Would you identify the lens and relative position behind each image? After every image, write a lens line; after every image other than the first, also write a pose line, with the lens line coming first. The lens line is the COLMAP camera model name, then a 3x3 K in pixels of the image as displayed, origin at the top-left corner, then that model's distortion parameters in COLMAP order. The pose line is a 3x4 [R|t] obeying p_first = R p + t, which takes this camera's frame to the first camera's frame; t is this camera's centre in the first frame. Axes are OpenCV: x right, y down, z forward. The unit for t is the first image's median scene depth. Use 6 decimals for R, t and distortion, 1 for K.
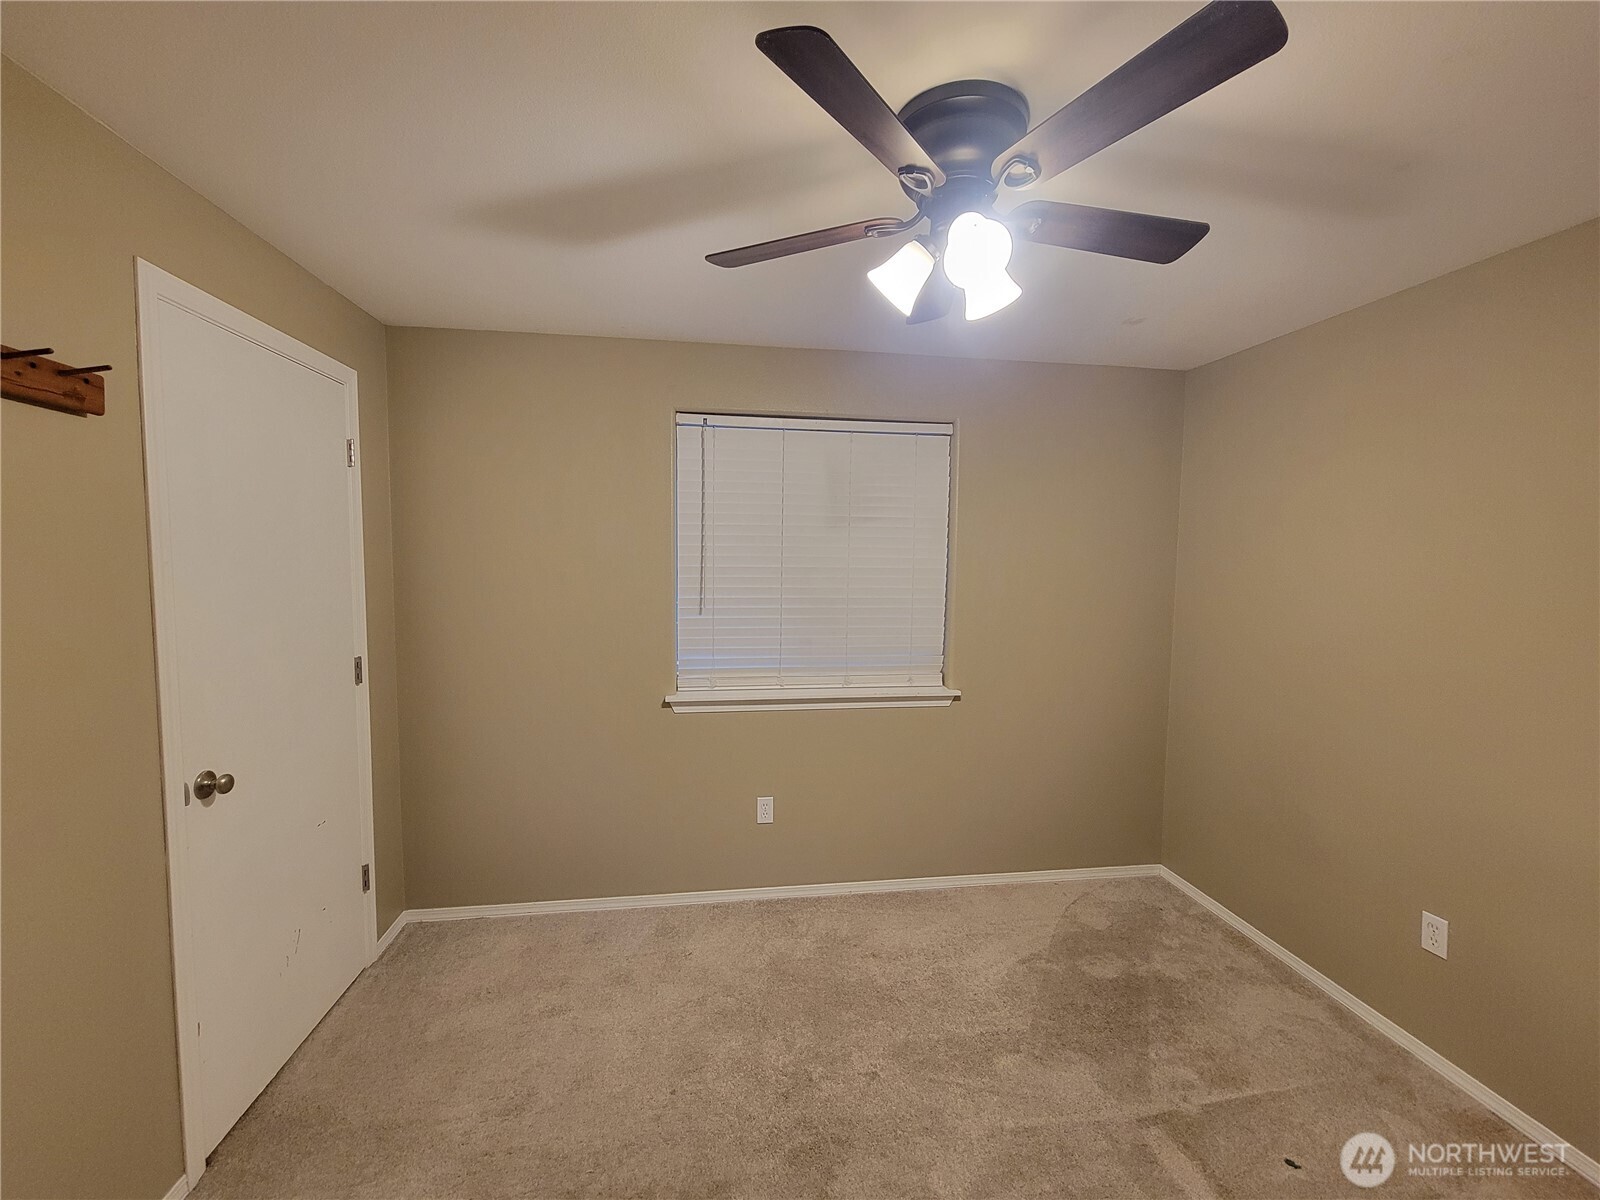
lens RADIAL K [[649.2, 0, 803.6], [0, 649.2, 594.3], [0, 0, 1]] dist [-0.000130, -0.000239]
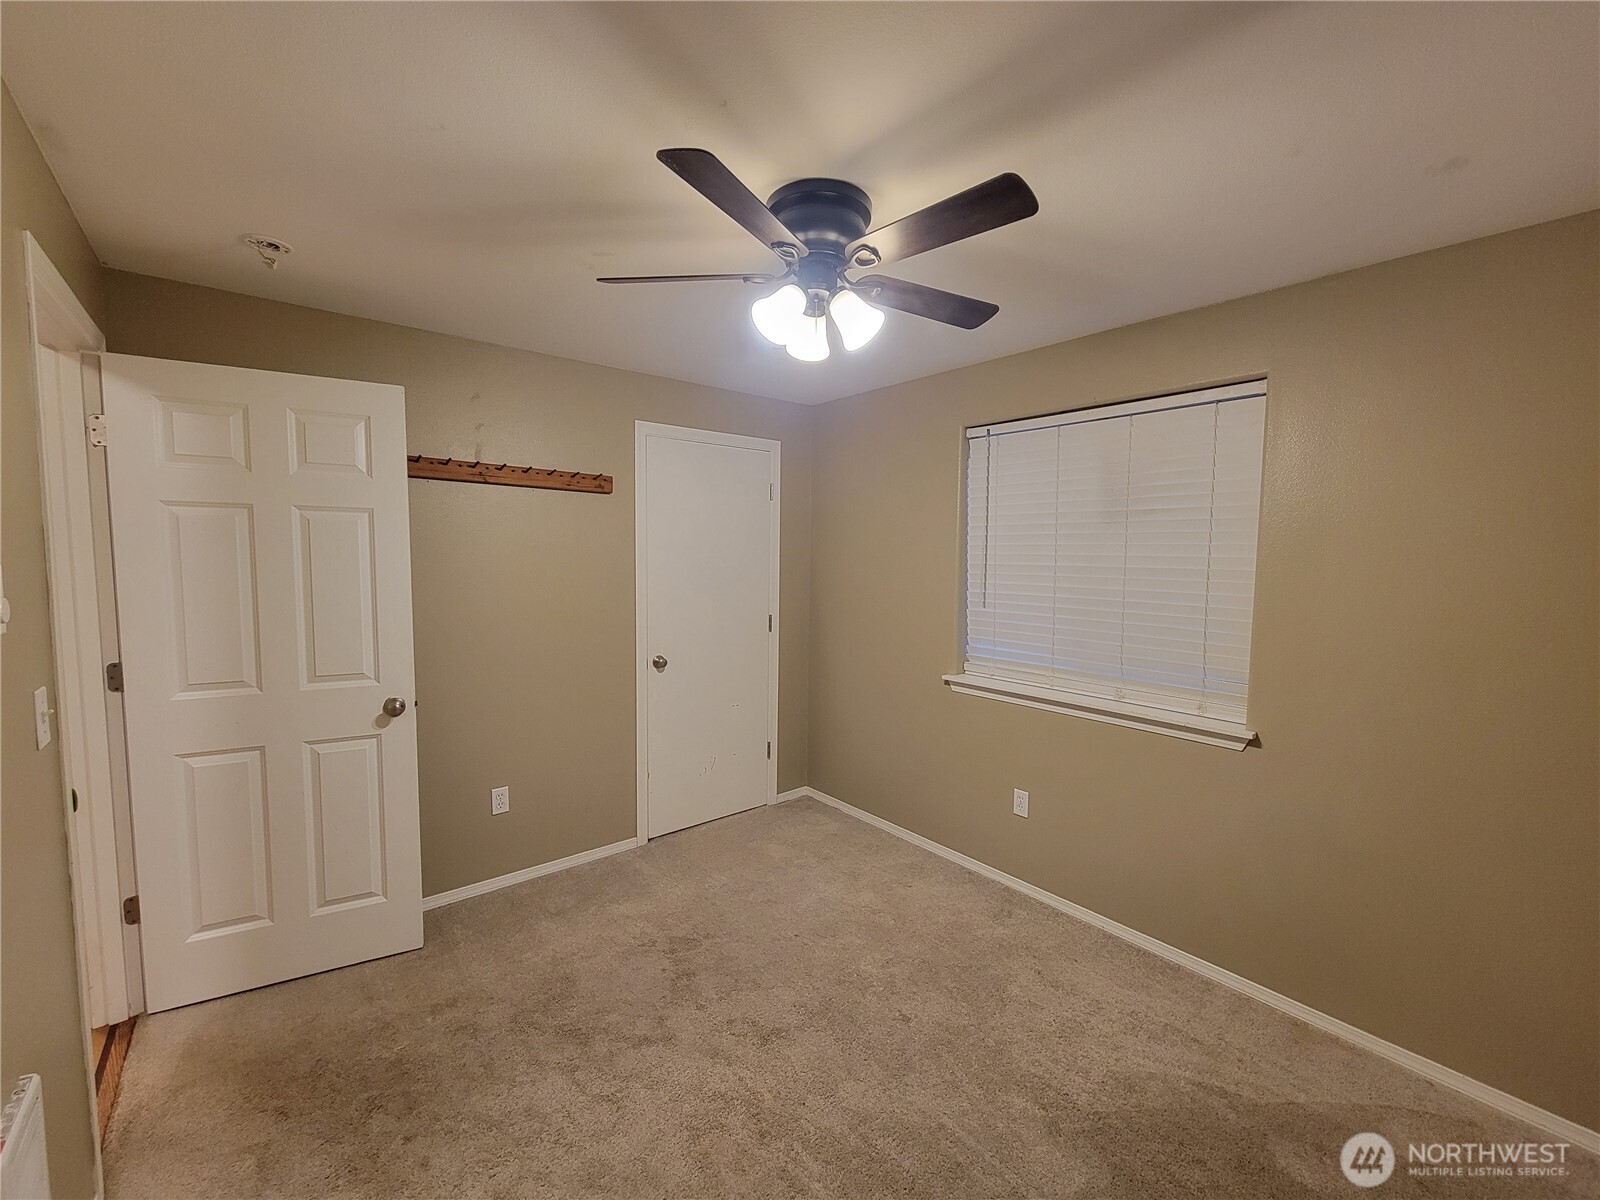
lens RADIAL K [[649.2, 0, 803.6], [0, 649.2, 594.3], [0, 0, 1]] dist [-0.000130, -0.000239]
pose [[0.527017, 0.050483, -0.848354, 0.645938], [-0.057751, 0.998054, 0.023515, 0.000597], [0.847890, 0.036601, 0.528907, 0.167681]]
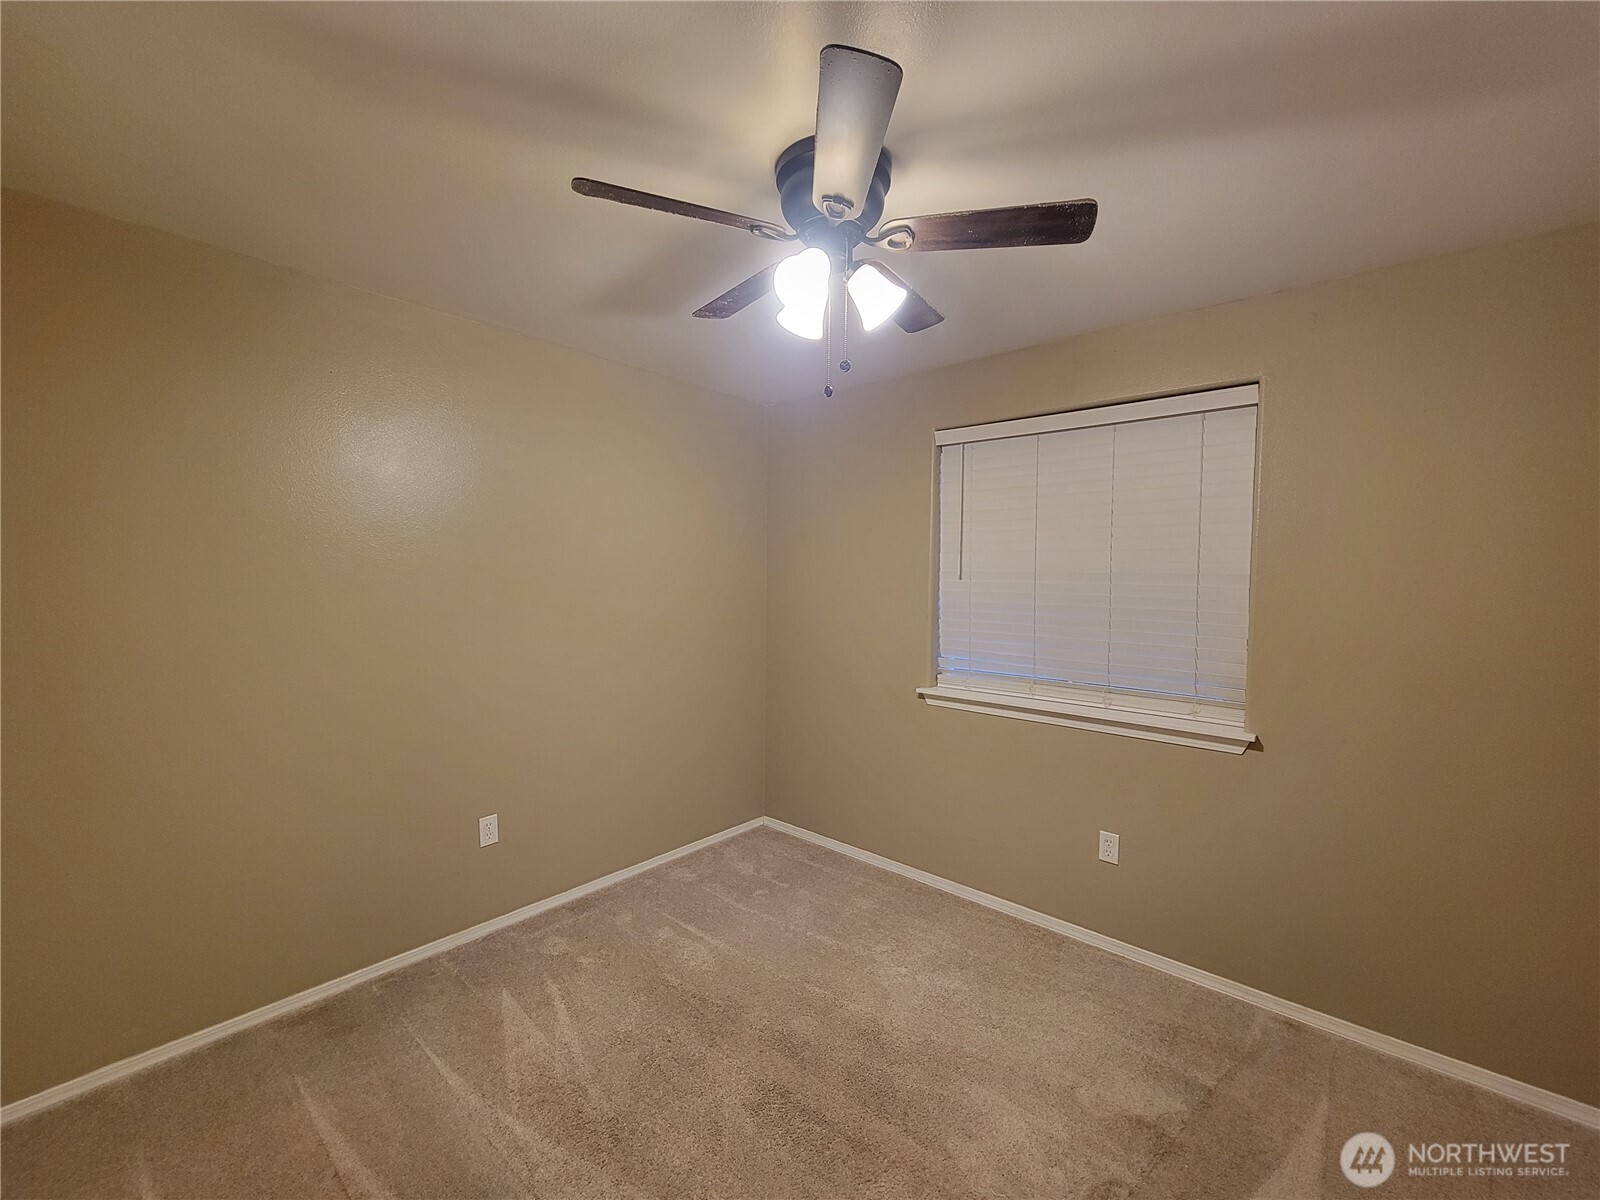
lens RADIAL K [[627.5, 0, 832.8], [0, 627.5, 580.8], [0, 0, 1]] dist [0.011935, 0.000112]
pose [[0.695251, 0.012199, -0.718664, 0.458604], [-0.037438, 0.999113, -0.019260, 0.001707], [0.717792, 0.040296, 0.695091, 0.148007]]
